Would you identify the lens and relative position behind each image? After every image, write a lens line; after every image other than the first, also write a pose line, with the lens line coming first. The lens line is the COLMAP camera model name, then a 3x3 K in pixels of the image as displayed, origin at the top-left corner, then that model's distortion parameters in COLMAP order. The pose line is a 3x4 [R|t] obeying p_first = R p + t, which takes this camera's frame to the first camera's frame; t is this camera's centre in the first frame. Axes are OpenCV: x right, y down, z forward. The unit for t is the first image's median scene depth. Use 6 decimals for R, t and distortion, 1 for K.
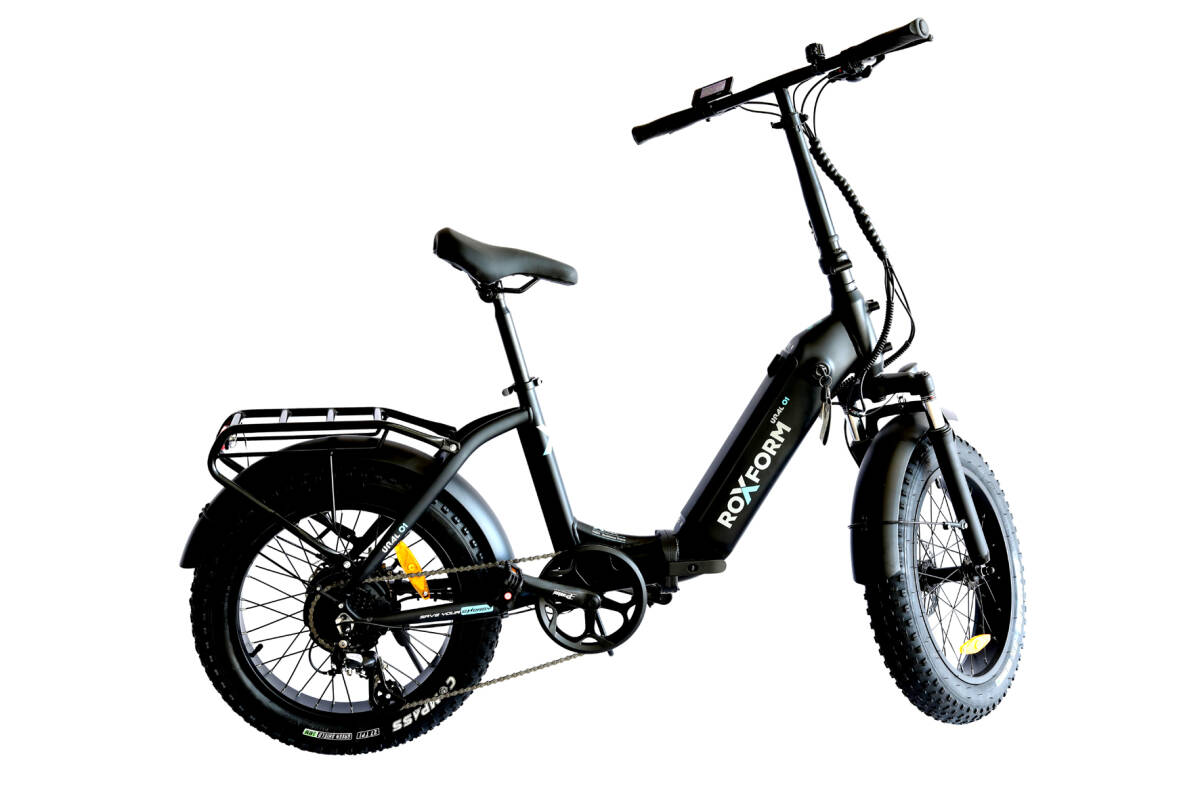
lens RADIAL K [[1703.9, 0, 600.0], [0, 1703.9, 400.0], [0, 0, 1]] dist [-0.000044, -0.094288]
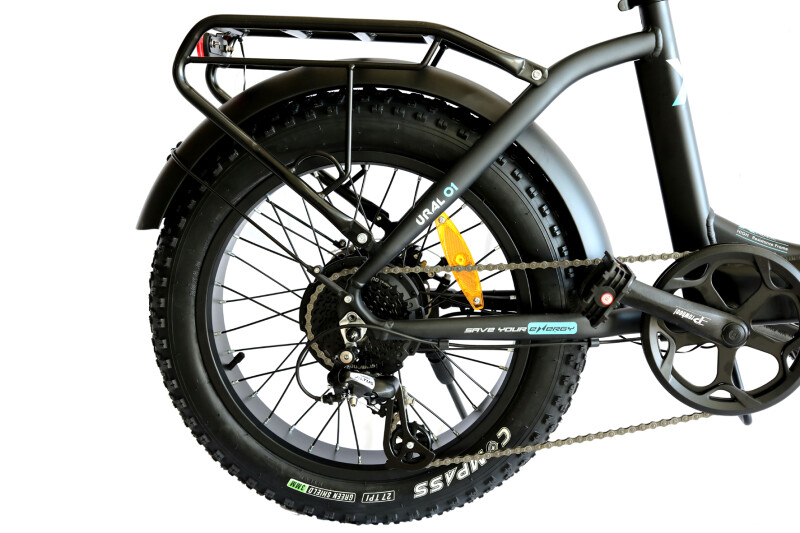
lens RADIAL K [[1136.0, 0, 400.0], [0, 1136.0, 266.5], [0, 0, 1]] dist [-0.000044, -0.094288]
pose [[0.976367, 0.081305, -0.200244, -0.043296], [-0.084233, 0.996427, -0.006128, 0.105763], [0.199030, 0.022850, 0.979727, 0.552729]]
